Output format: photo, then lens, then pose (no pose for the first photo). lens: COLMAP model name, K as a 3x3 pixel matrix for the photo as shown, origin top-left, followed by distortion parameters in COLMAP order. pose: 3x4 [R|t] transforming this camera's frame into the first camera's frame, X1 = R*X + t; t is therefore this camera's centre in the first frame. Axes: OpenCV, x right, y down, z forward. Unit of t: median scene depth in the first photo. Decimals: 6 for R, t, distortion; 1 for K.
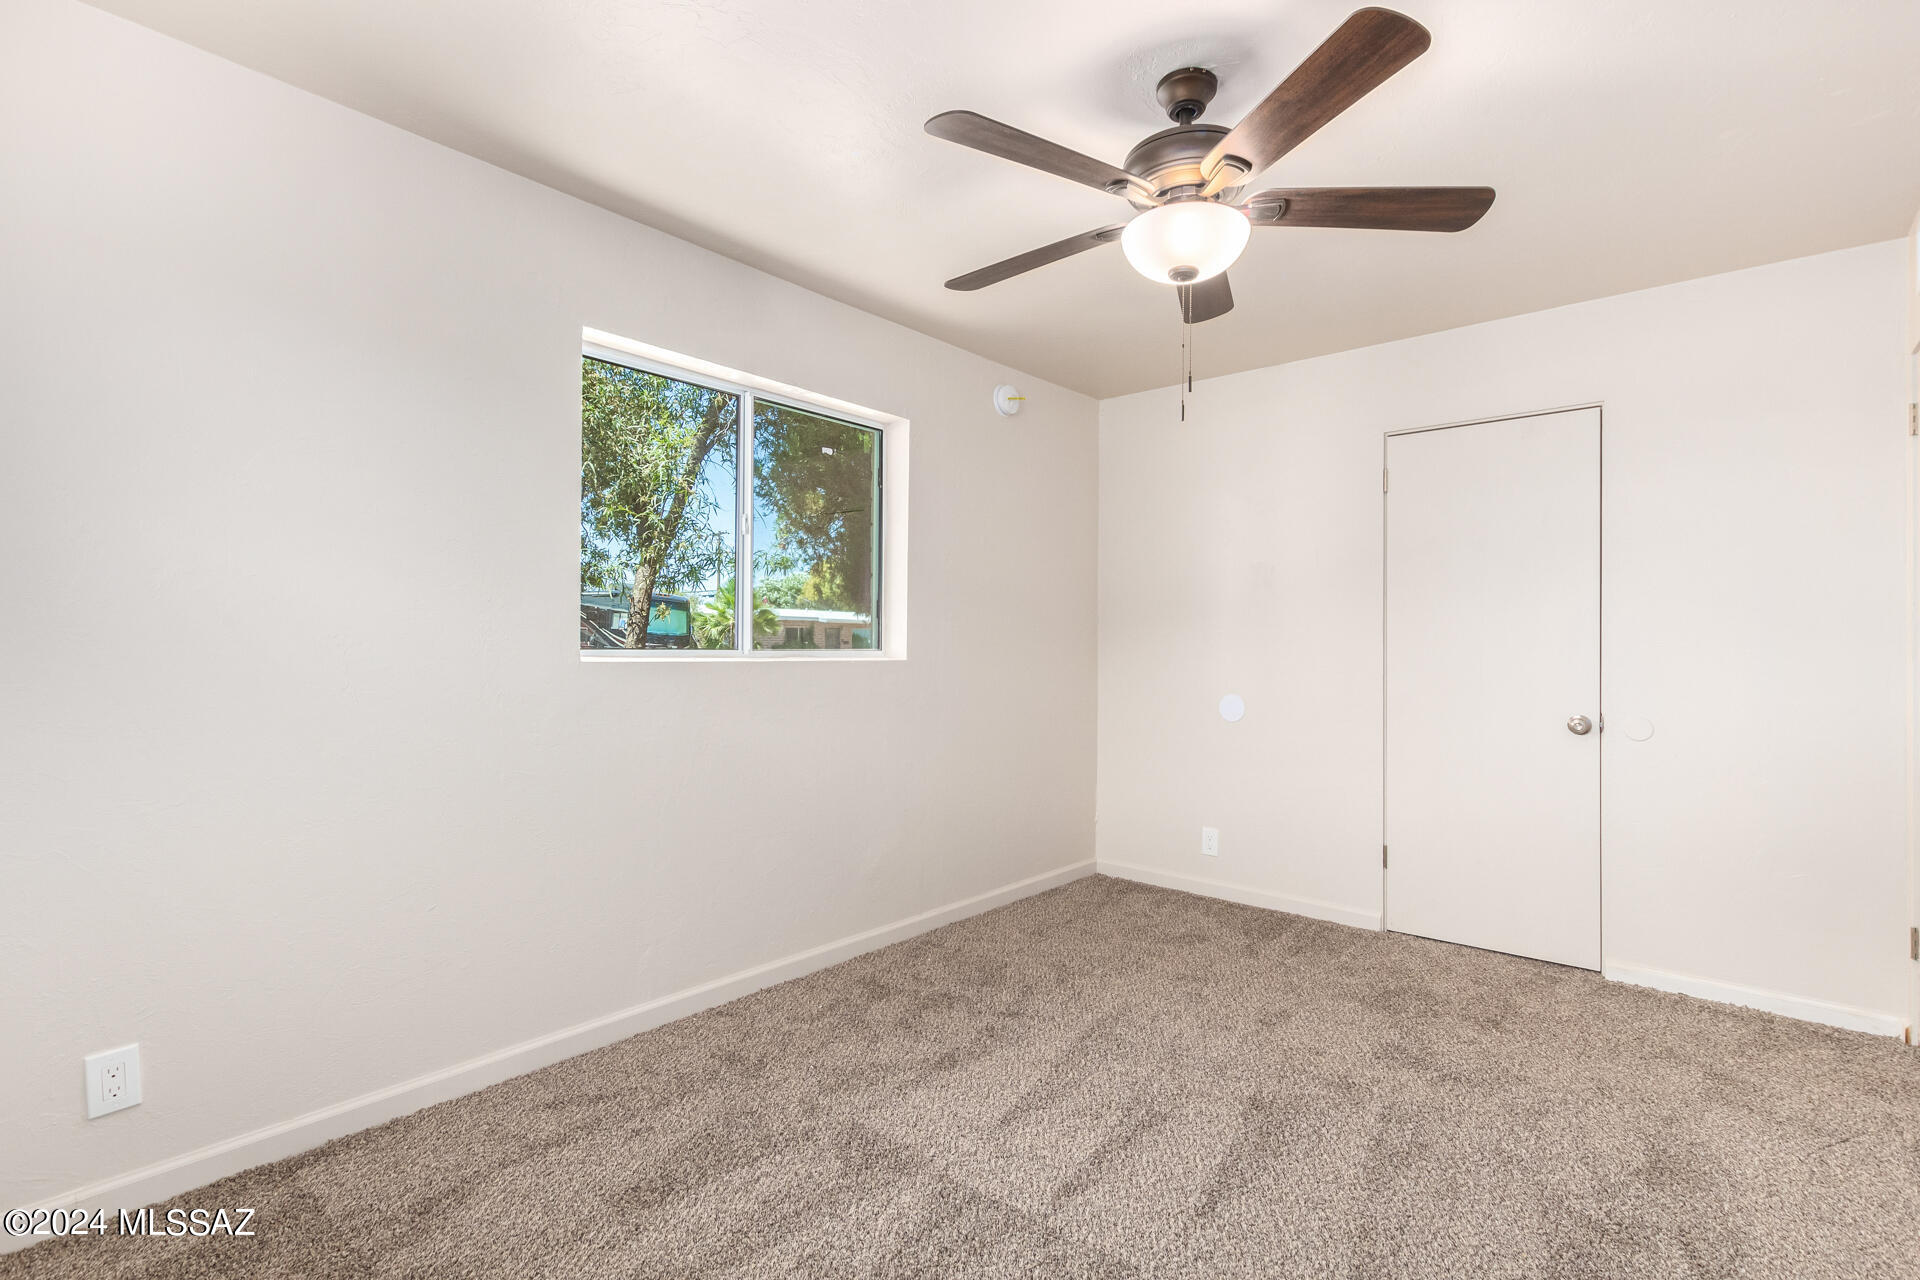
lens RADIAL K [[882.5, 0, 967.4], [0, 882.5, 642.2], [0, 0, 1]] dist [0.016488, -0.006093]
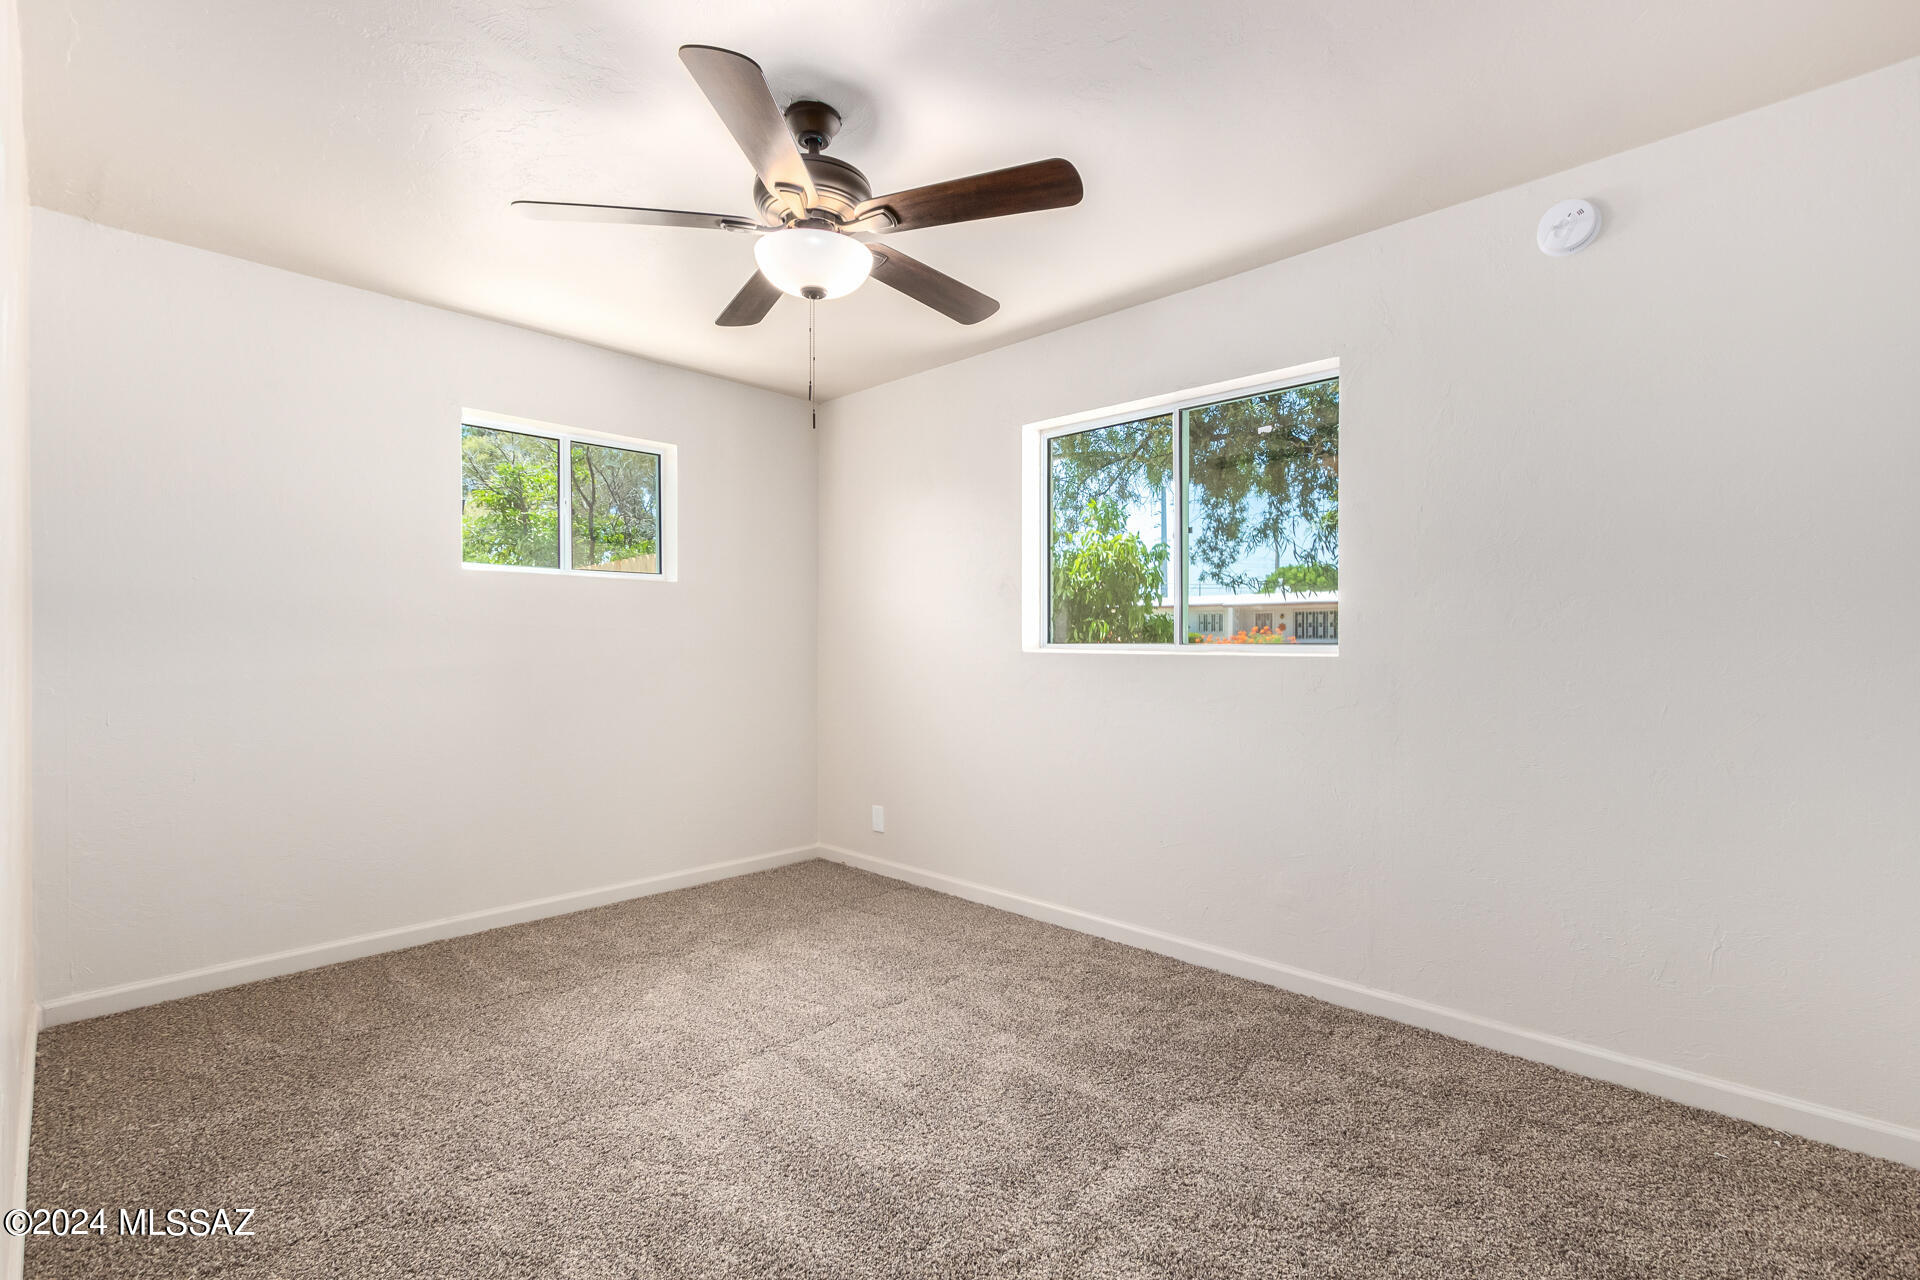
lens RADIAL K [[882.5, 0, 967.4], [0, 882.5, 642.2], [0, 0, 1]] dist [0.016488, -0.006093]
pose [[-0.055909, -0.006428, -0.998415, 0.882375], [0.000823, 0.999979, -0.006484, 0.014107], [0.998436, -0.001184, -0.055902, 0.832438]]
